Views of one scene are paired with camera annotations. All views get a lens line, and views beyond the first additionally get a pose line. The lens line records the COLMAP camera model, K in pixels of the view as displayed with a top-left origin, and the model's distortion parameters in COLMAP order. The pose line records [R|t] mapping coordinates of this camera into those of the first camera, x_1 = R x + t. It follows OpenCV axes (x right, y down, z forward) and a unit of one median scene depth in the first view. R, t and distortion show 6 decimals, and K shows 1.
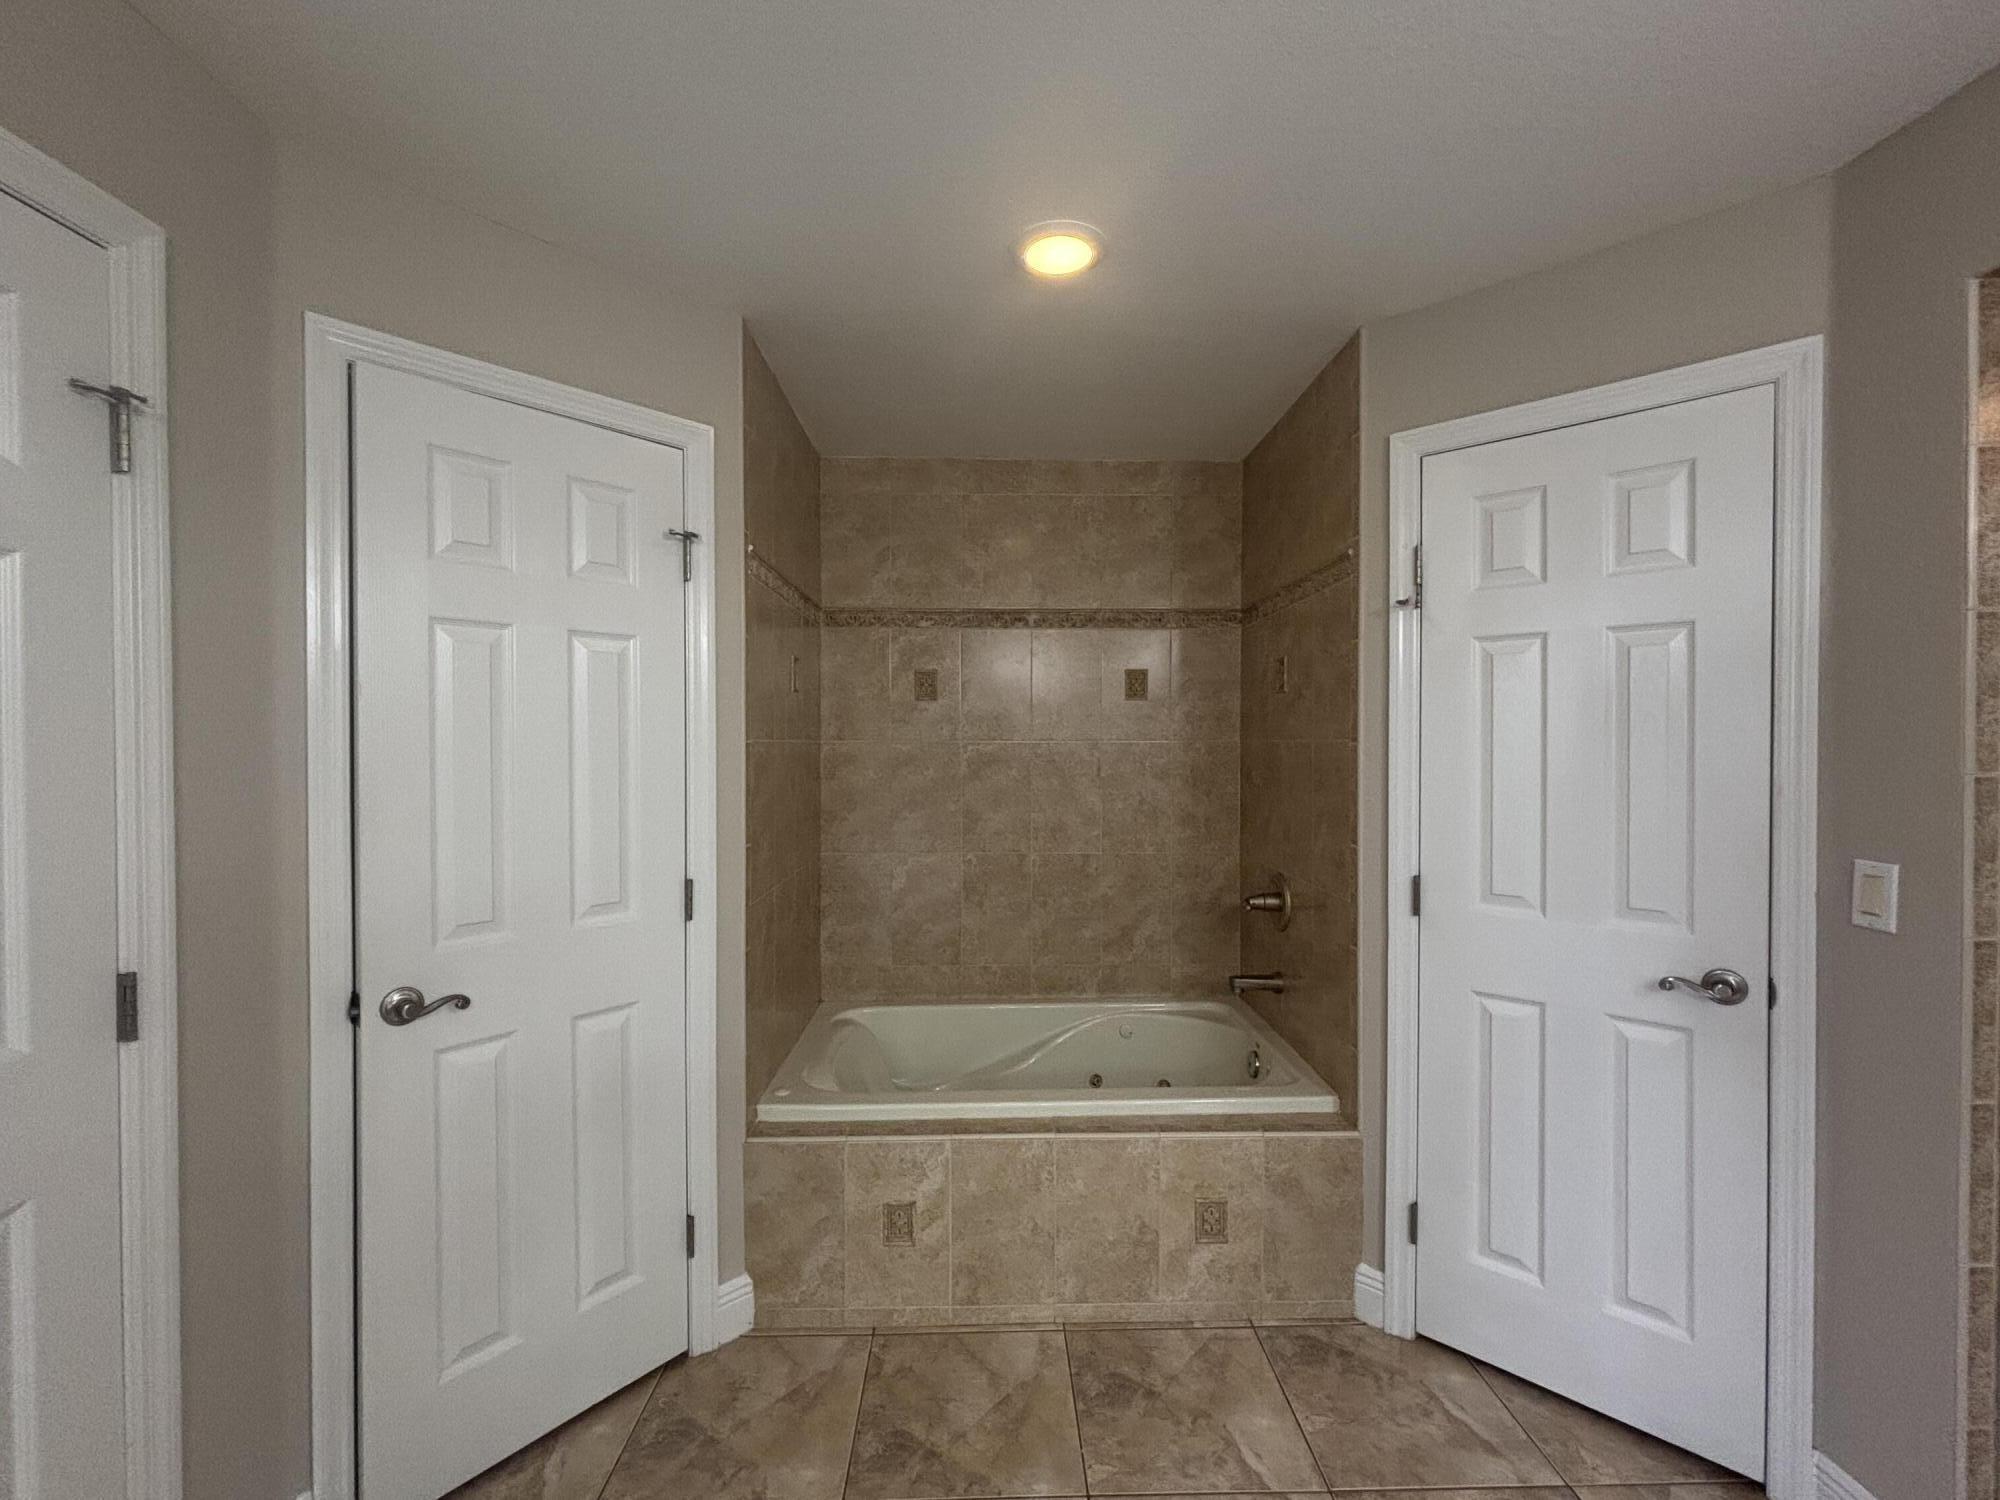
lens RADIAL K [[861.2, 0, 1002.9], [0, 861.2, 749.1], [0, 0, 1]] dist [0.002051, -0.006540]
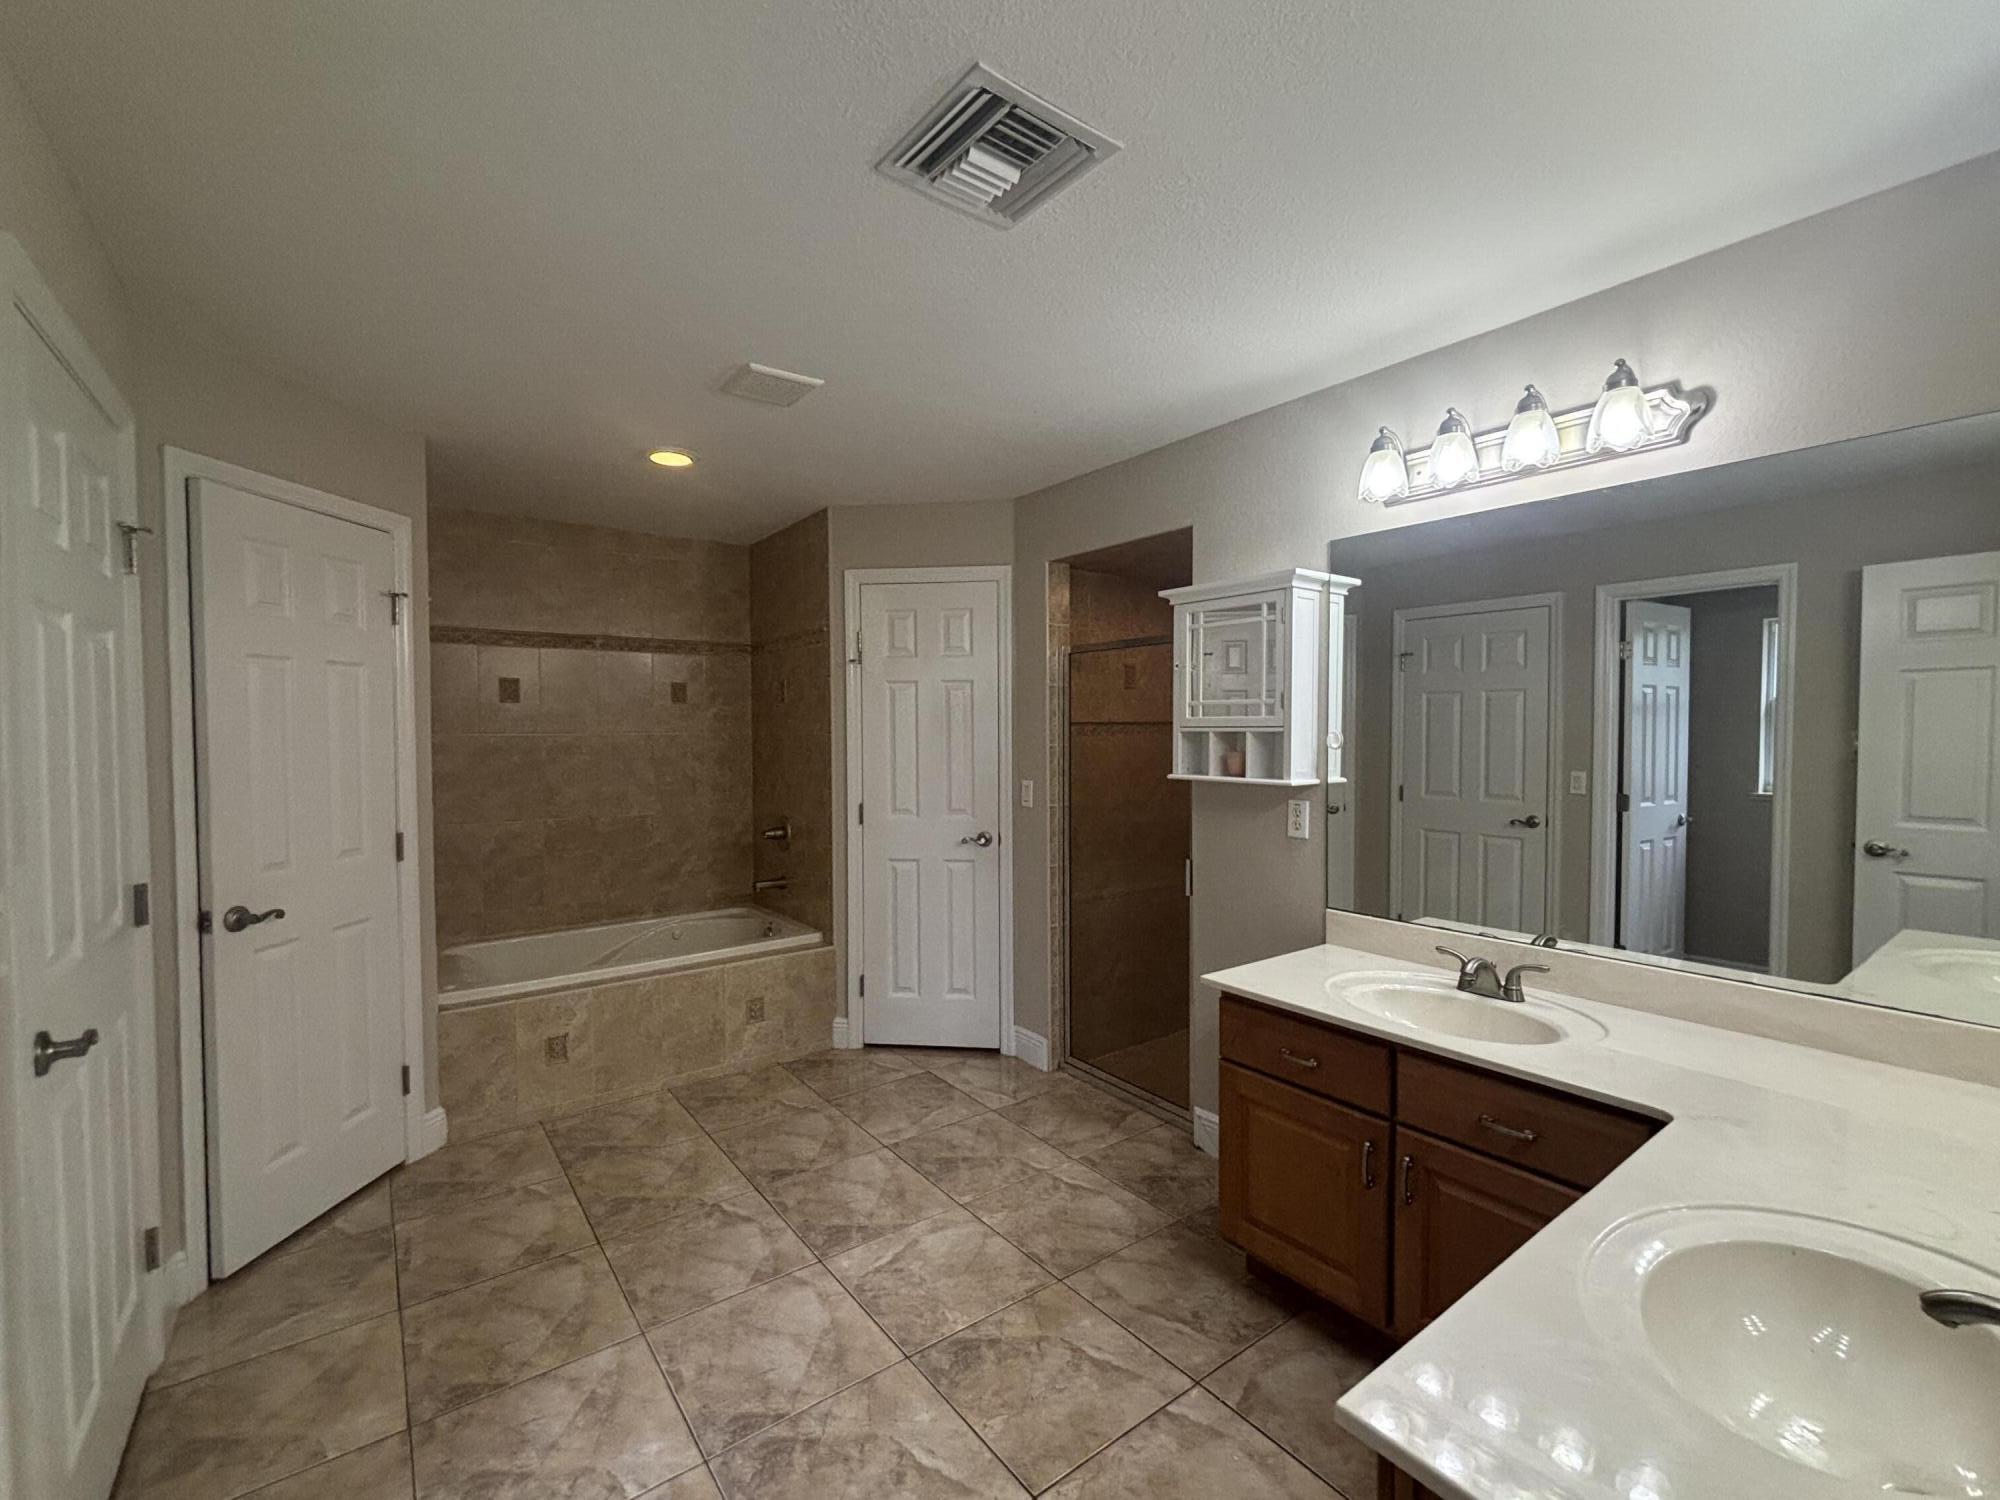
lens RADIAL K [[861.2, 0, 1002.9], [0, 861.2, 749.1], [0, 0, 1]] dist [0.002051, -0.006540]
pose [[0.816311, -0.018012, 0.577332, -0.348379], [0.009931, 0.999804, 0.017151, -0.003600], [-0.577528, -0.008267, 0.816329, -0.709892]]
